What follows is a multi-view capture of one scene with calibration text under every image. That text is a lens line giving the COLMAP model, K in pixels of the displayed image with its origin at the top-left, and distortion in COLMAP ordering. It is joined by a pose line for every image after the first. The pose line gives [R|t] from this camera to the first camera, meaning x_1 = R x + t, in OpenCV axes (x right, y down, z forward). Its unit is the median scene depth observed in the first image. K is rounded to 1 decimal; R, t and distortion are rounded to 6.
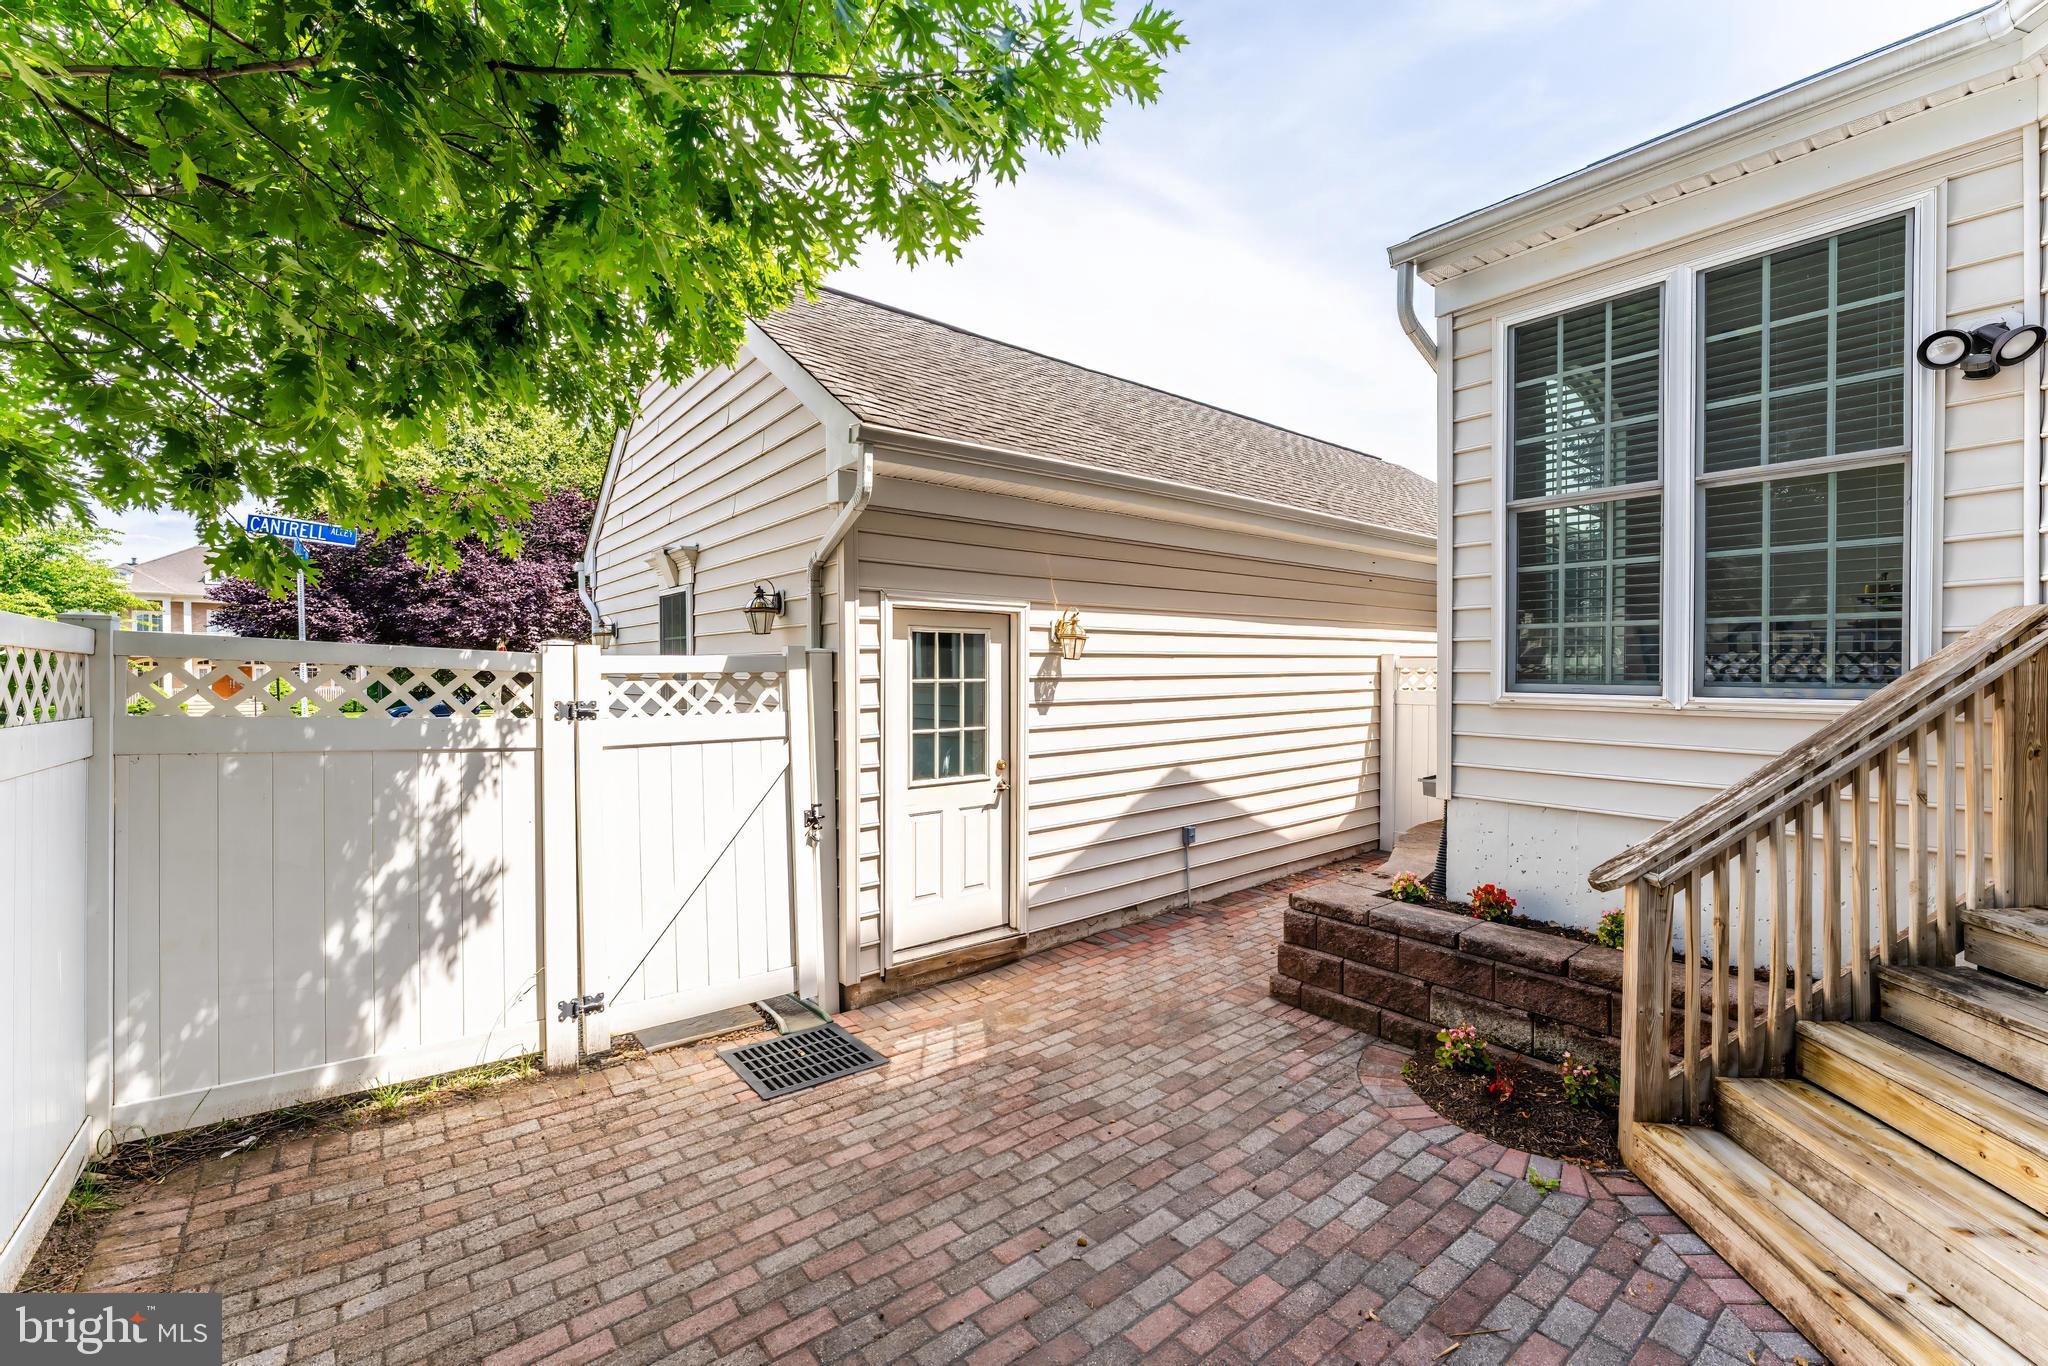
lens RADIAL K [[832.0, 0, 1030.5], [0, 832.0, 669.0], [0, 0, 1]] dist [-0.002994, 0.000426]
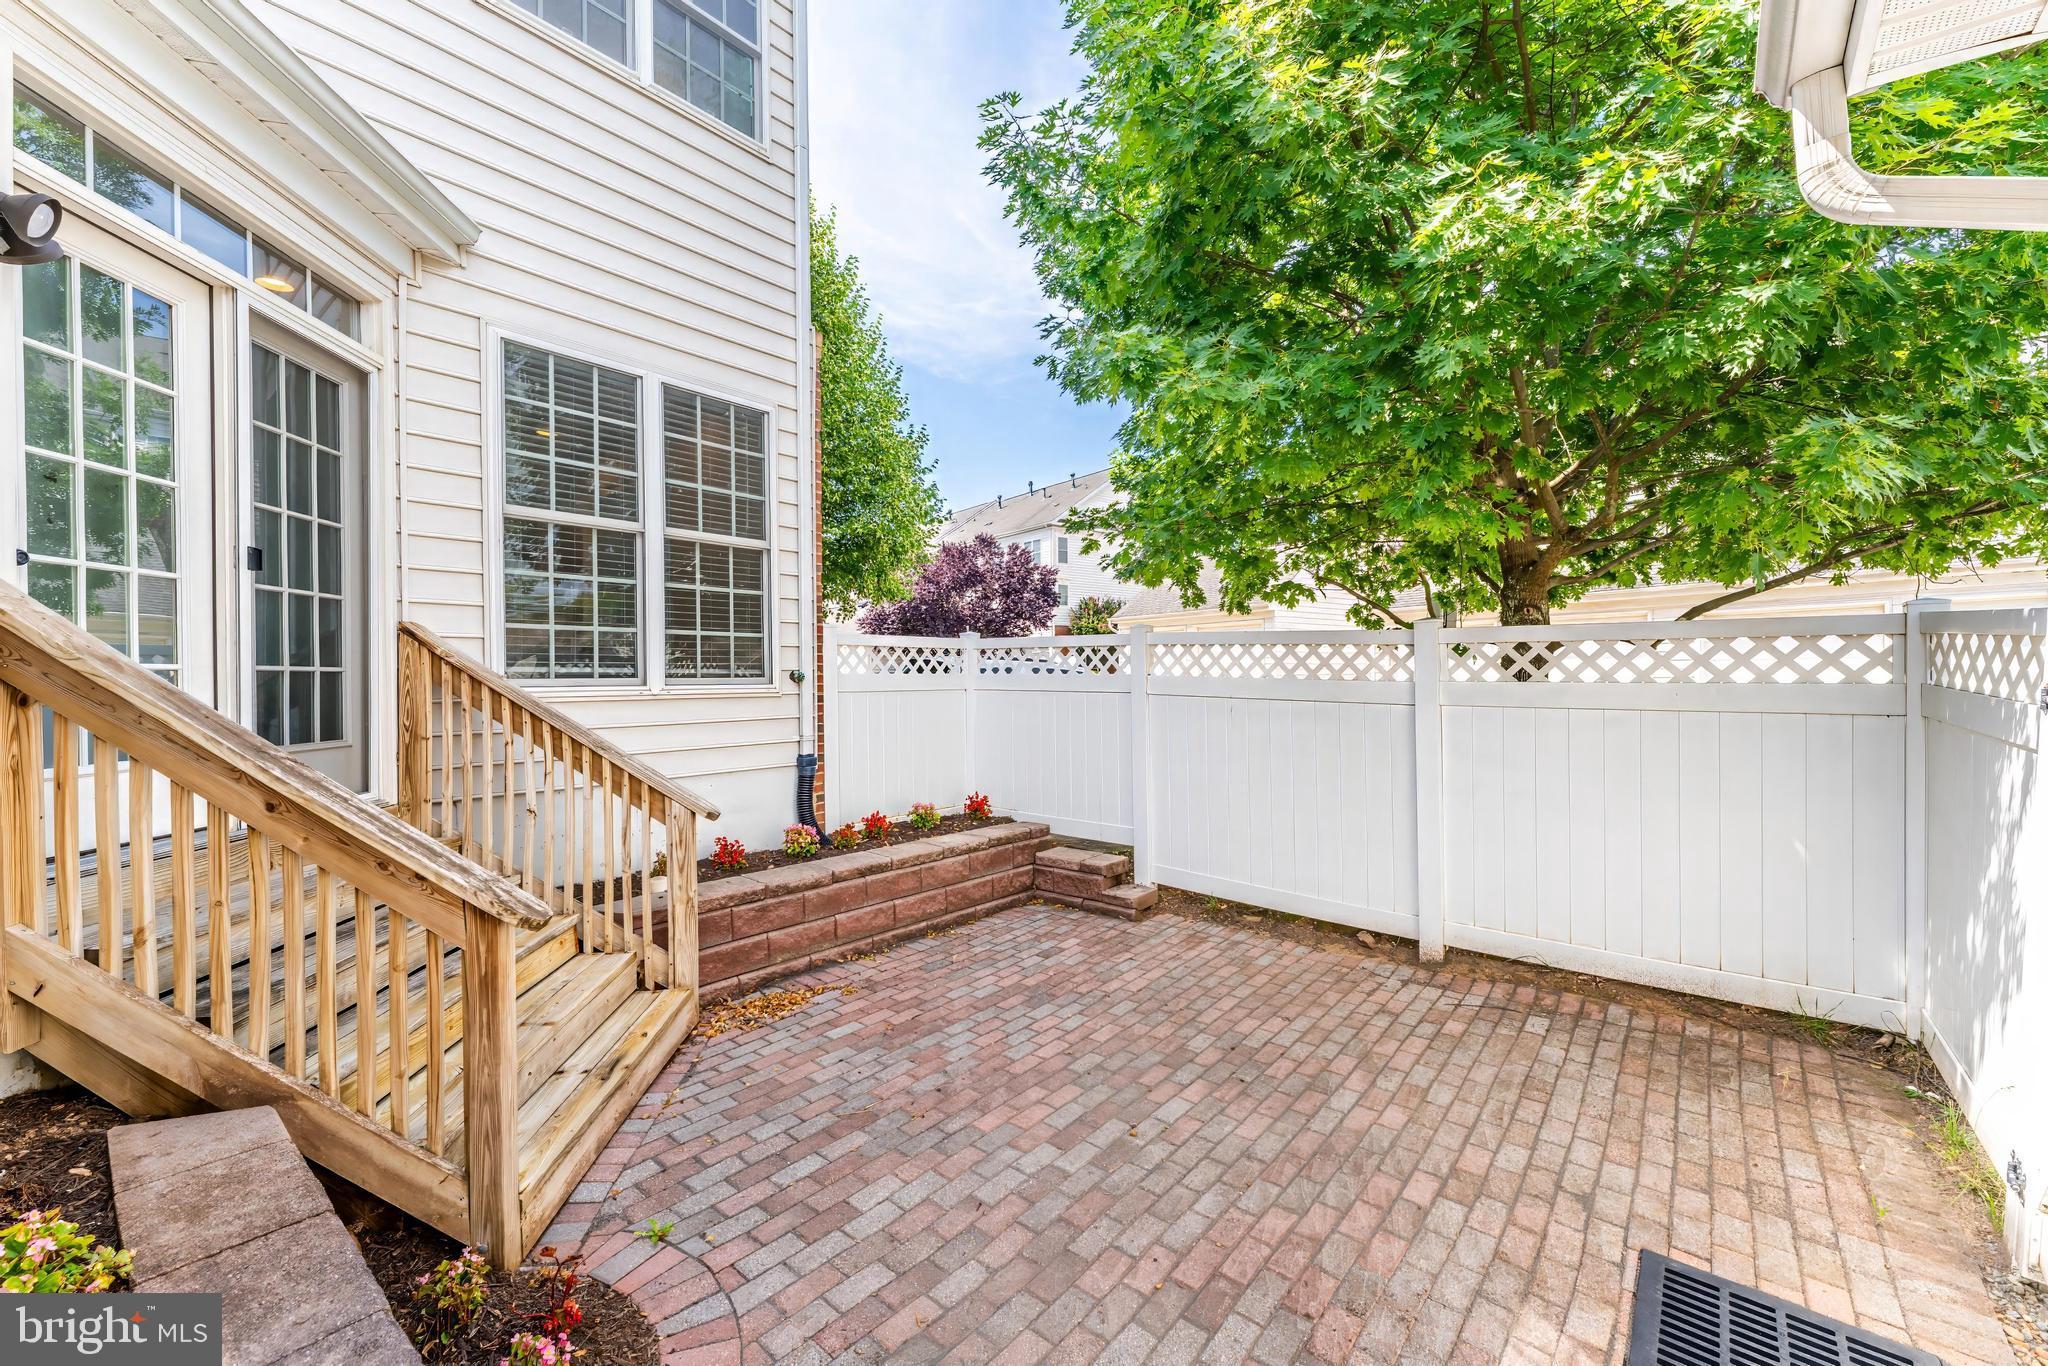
lens RADIAL K [[832.0, 0, 1043.8], [0, 832.0, 682.3], [0, 0, 1]] dist [-0.002994, 0.000426]
pose [[-0.975686, 0.012688, -0.218805, 0.351712], [0.011301, 0.999907, 0.007589, 0.028478], [0.218881, 0.004932, -0.975739, 1.705779]]
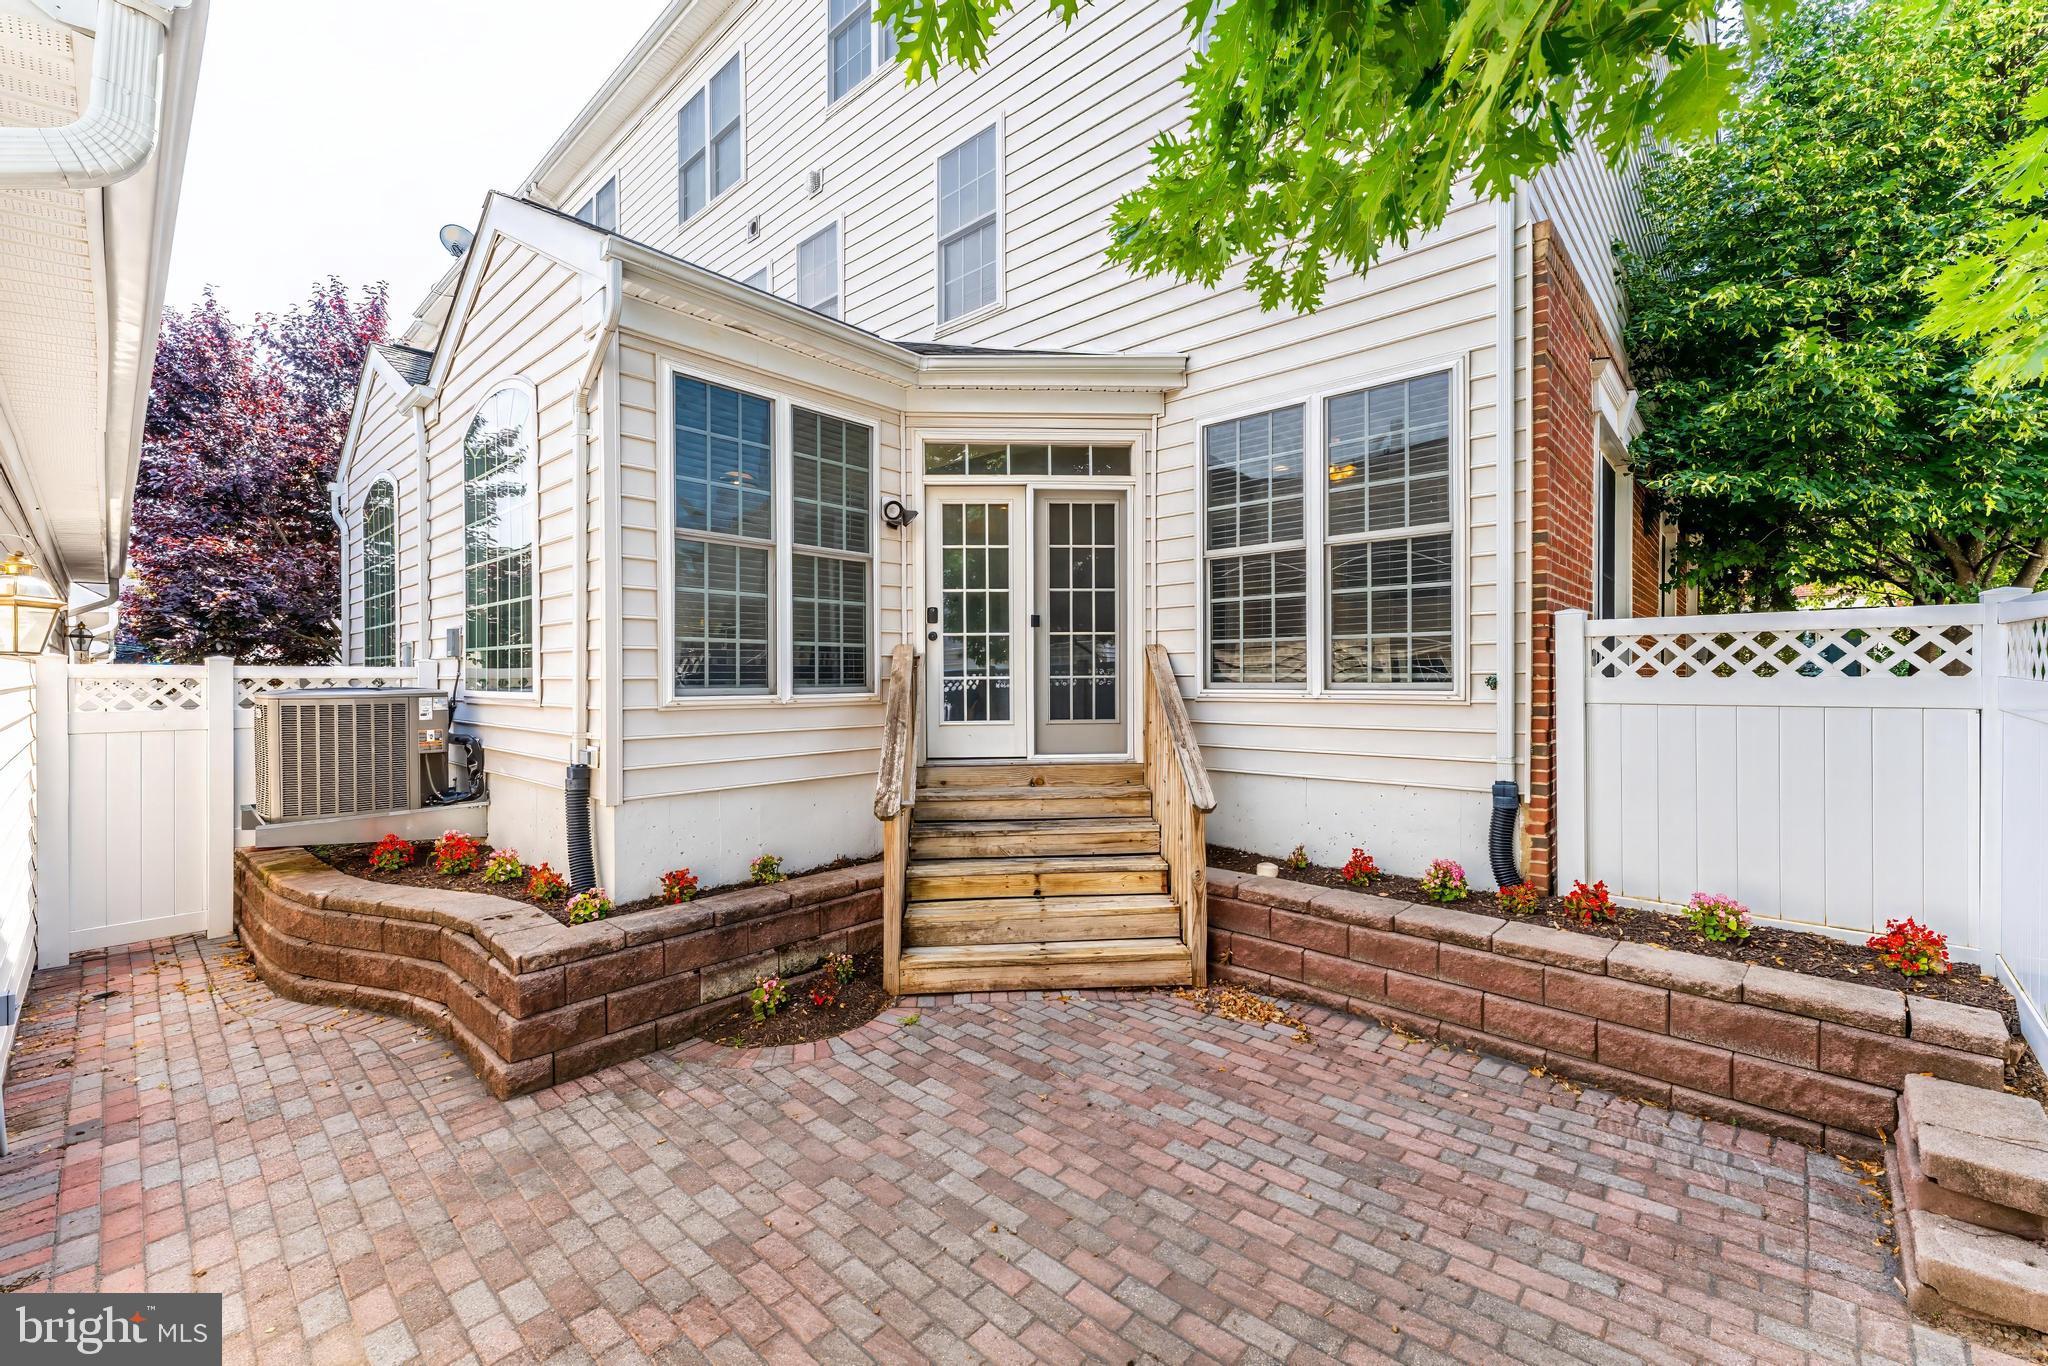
lens RADIAL K [[832.0, 0, 1019.1], [0, 832.0, 684.8], [0, 0, 1]] dist [-0.002994, 0.000426]
pose [[-0.148298, -0.006620, 0.988921, -0.764668], [0.011577, 0.999897, 0.008430, 0.008791], [-0.988875, 0.012699, -0.148206, 0.892453]]
